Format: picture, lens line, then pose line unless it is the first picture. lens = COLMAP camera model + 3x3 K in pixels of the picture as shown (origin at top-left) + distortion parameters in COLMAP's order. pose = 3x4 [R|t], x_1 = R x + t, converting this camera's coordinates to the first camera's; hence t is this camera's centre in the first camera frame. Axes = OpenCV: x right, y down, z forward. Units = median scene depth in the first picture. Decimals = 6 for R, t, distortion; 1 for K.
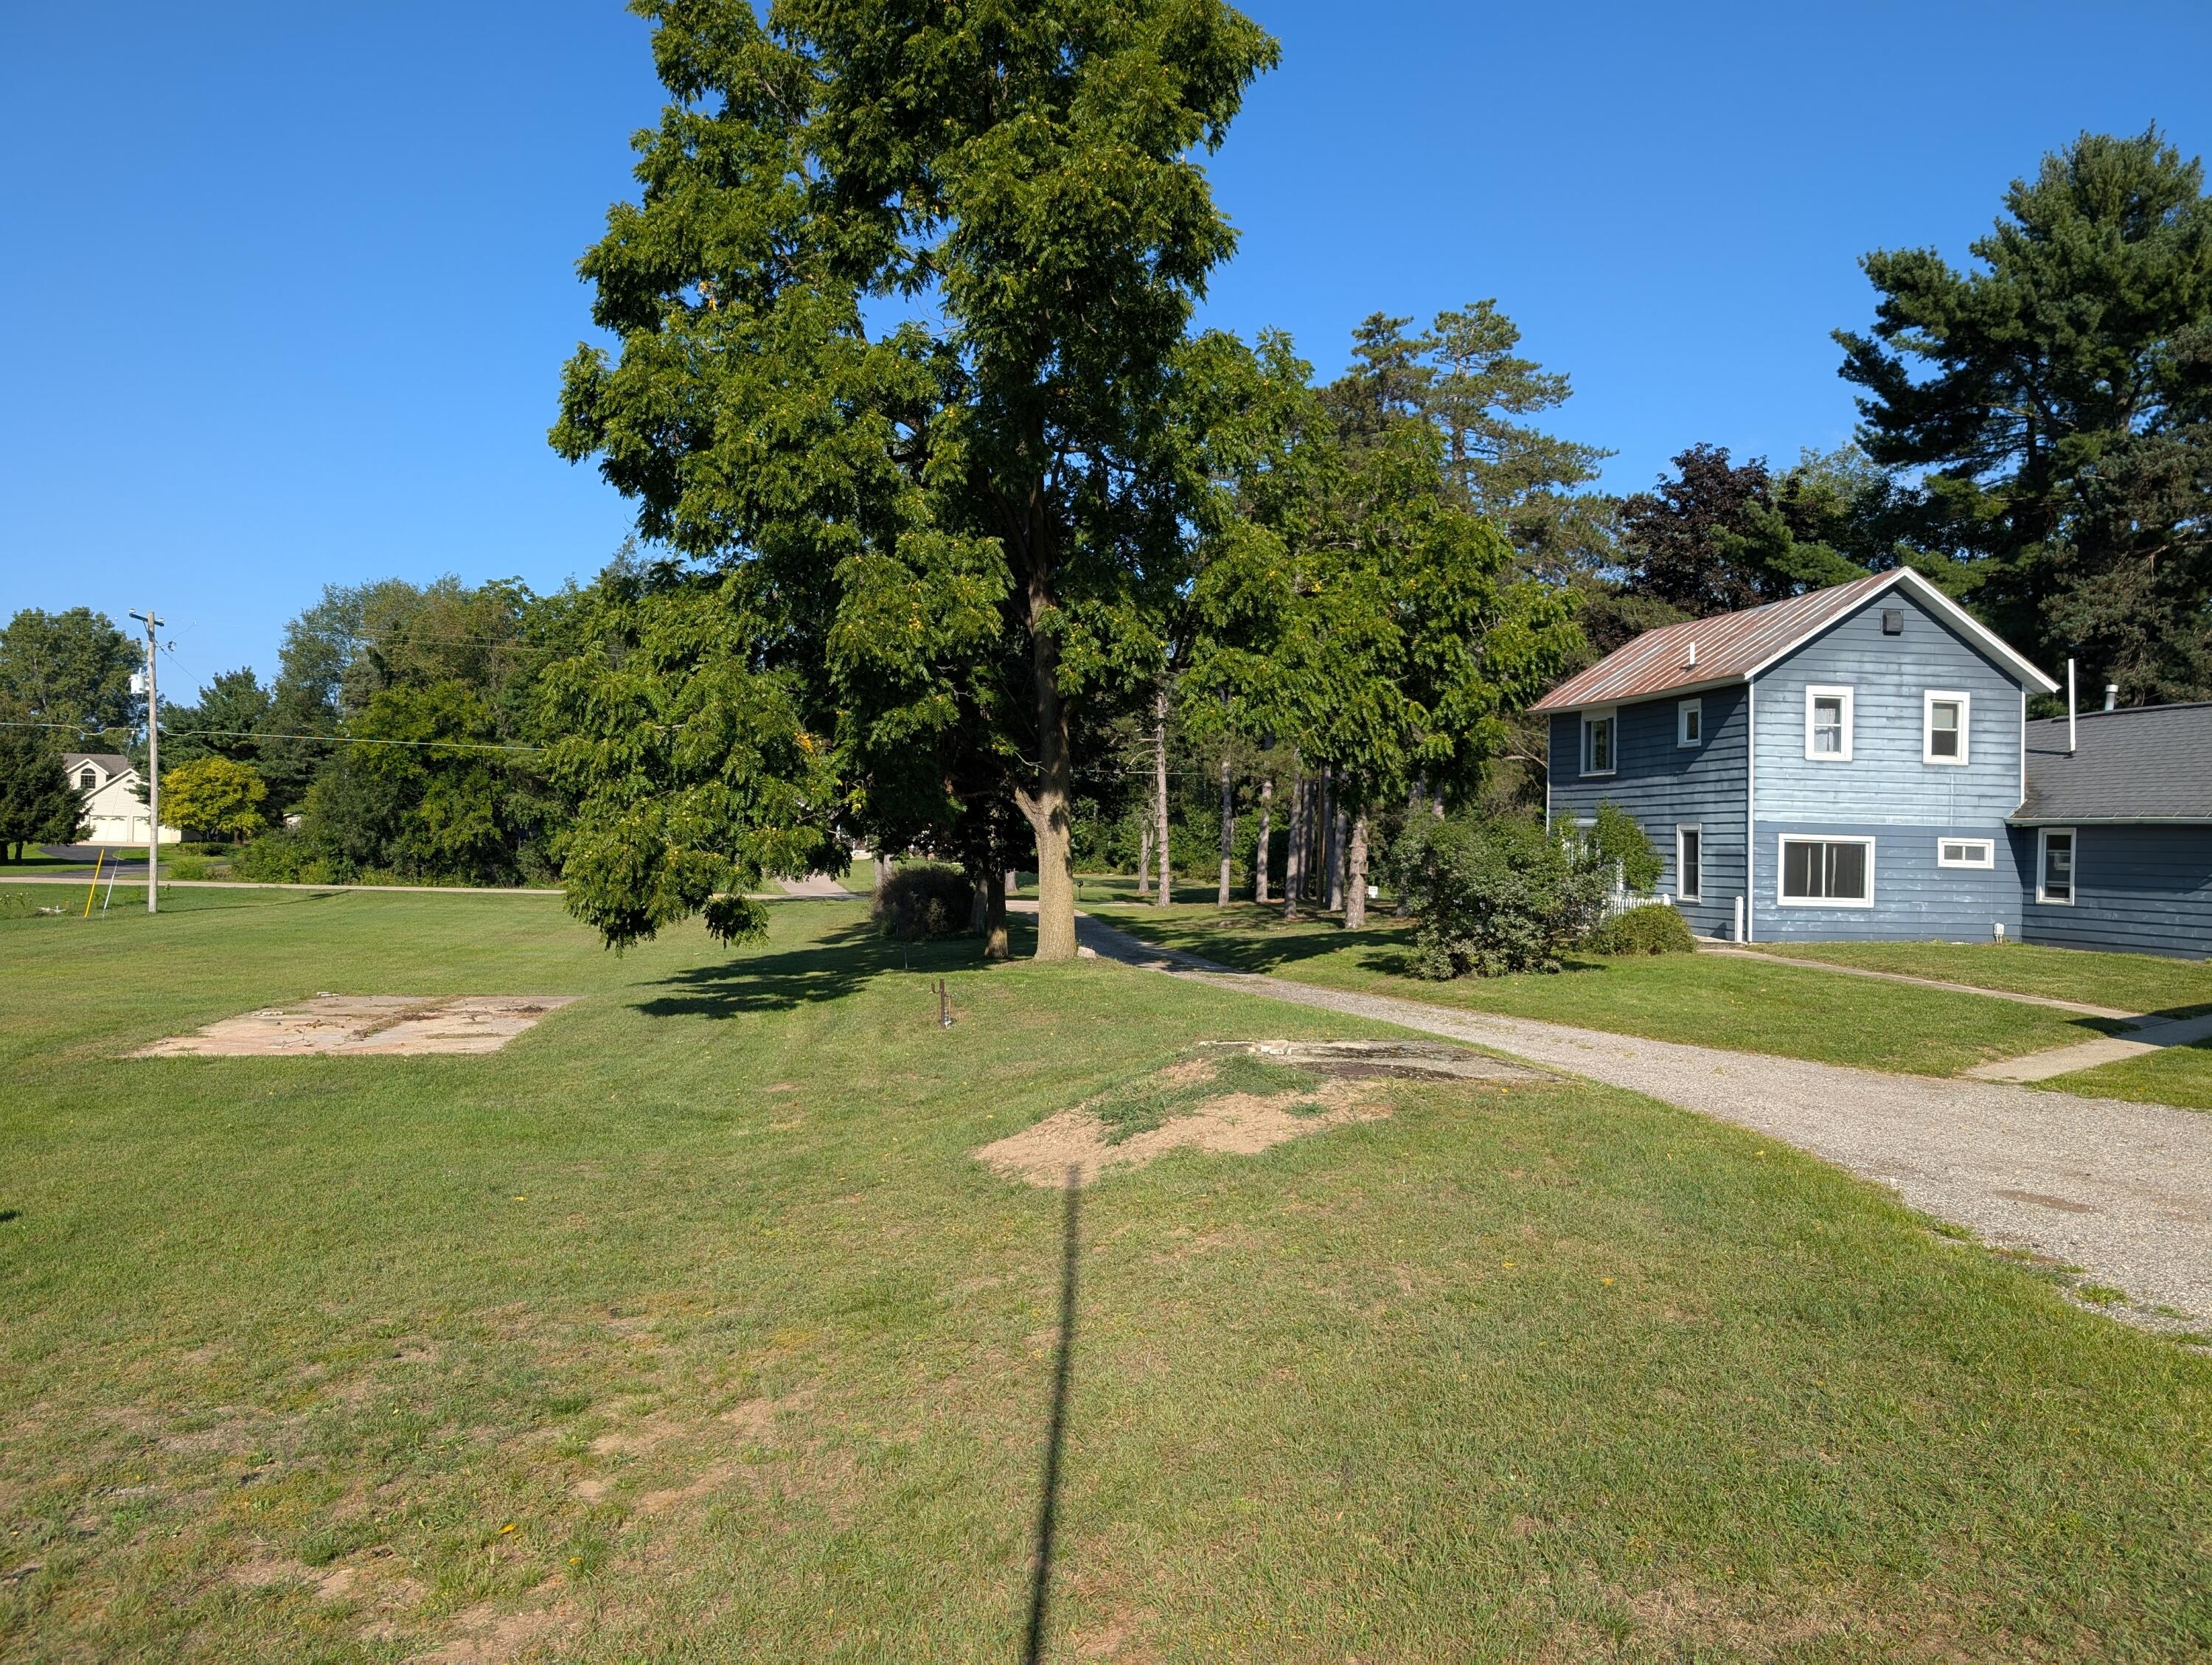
lens RADIAL K [[1570.5, 0, 1112.6], [0, 1570.5, 837.2], [0, 0, 1]] dist [0.013208, -0.008135]
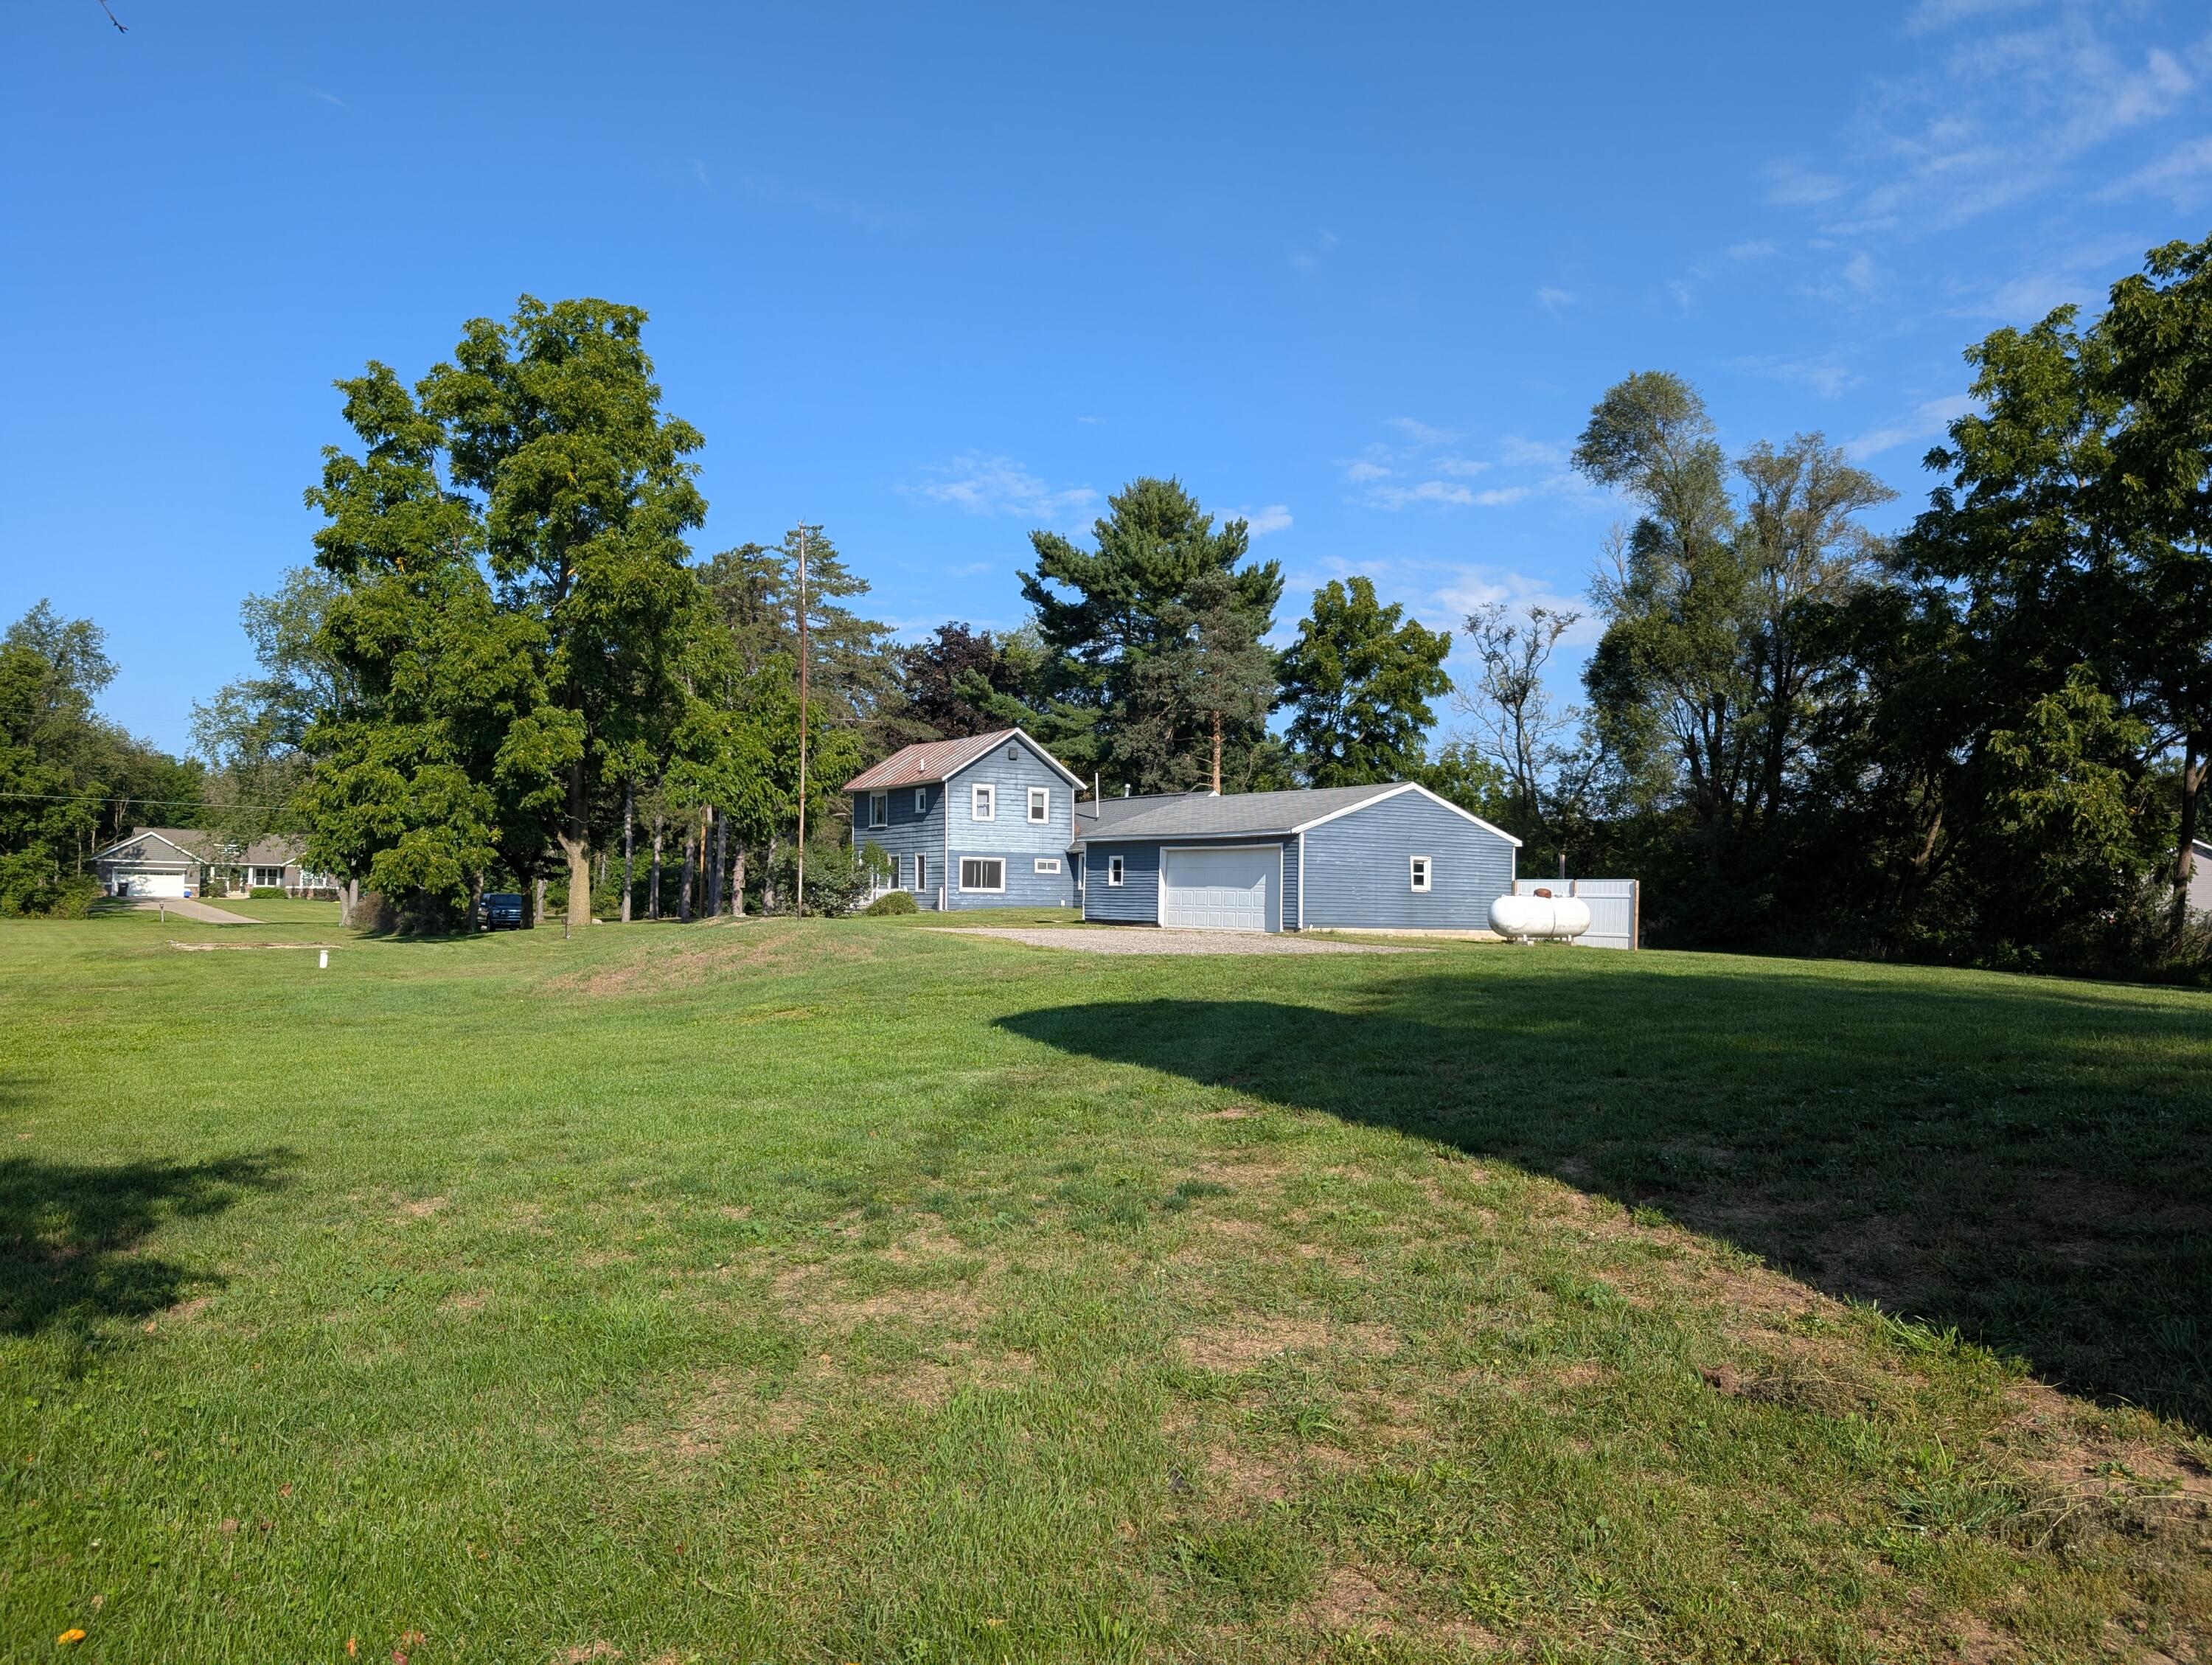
lens RADIAL K [[1550.5, 0, 1110.8], [0, 1550.5, 884.6], [0, 0, 1]] dist [0.028455, -0.000750]
pose [[0.916582, -0.005875, 0.399803, -0.193674], [0.006971, 0.999975, -0.001287, 0.037262], [-0.399786, 0.003966, 0.916600, -0.891455]]
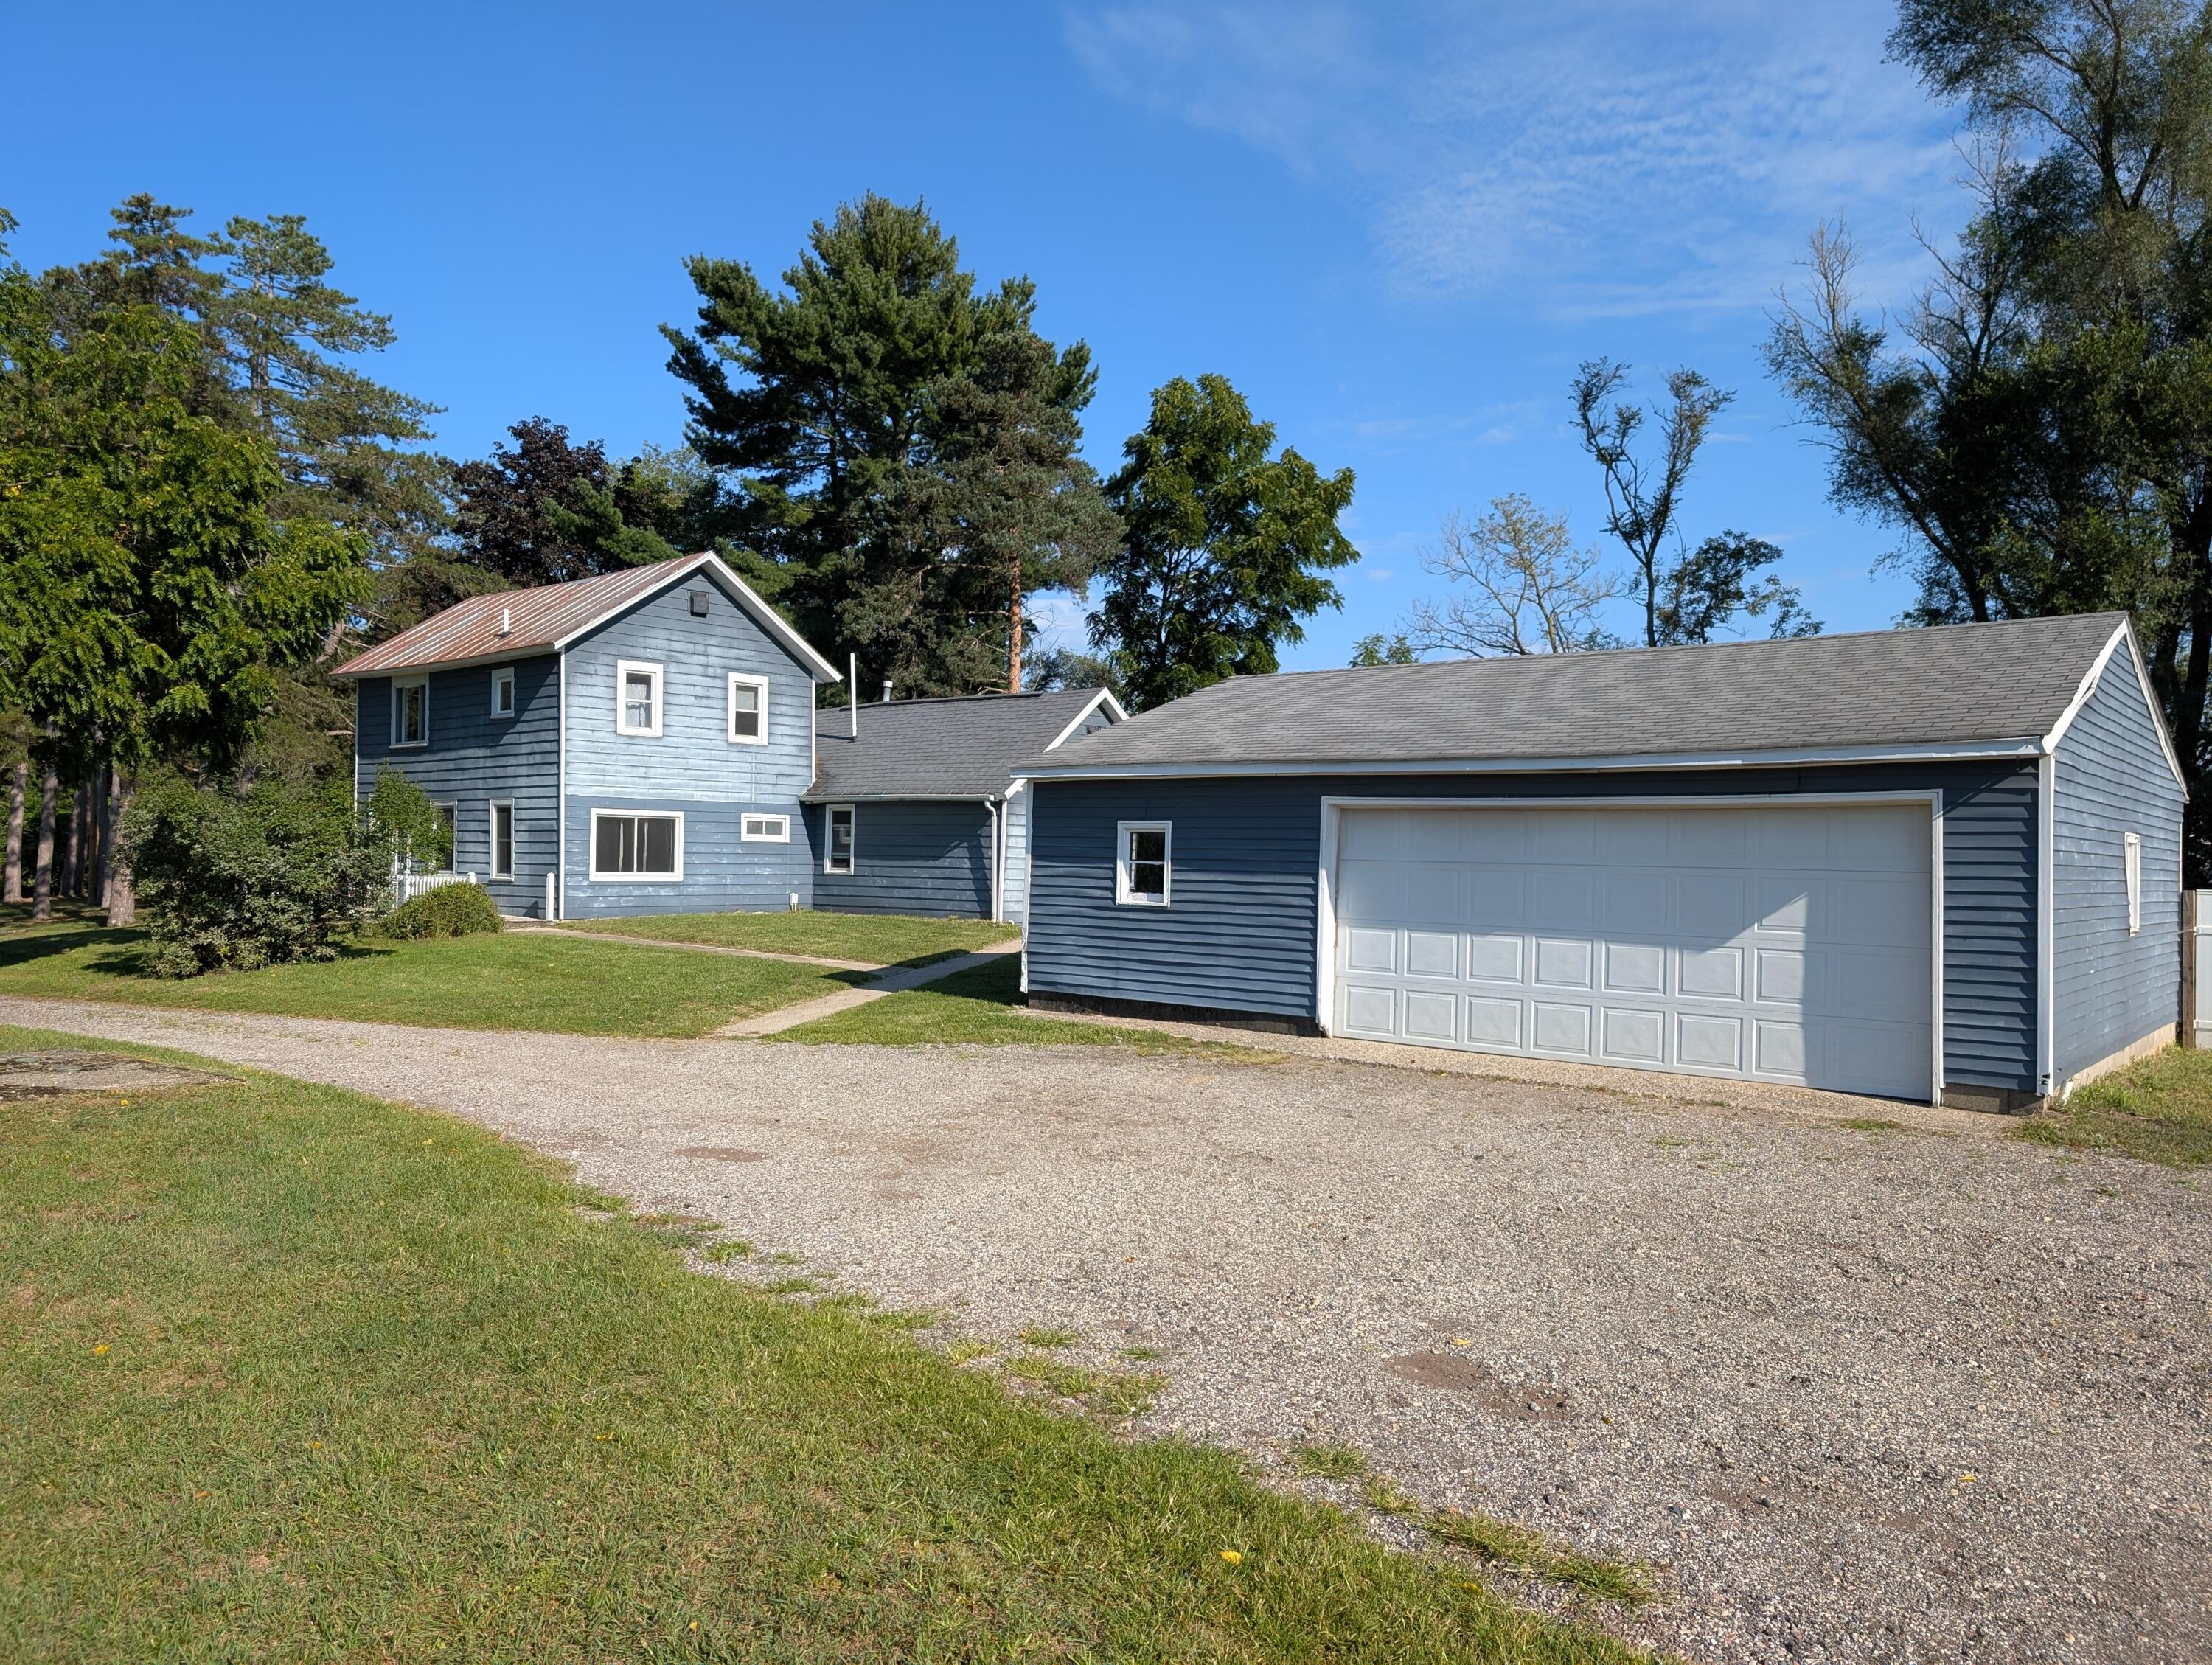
lens RADIAL K [[1565.2, 0, 1100.1], [0, 1565.2, 825.6], [0, 0, 1]] dist [0.052813, -0.142441]
pose [[0.778054, -0.001971, 0.628195, 0.053064], [0.003483, 0.999993, -0.001176, 0.010504], [-0.628188, 0.003103, 0.778055, 0.035854]]
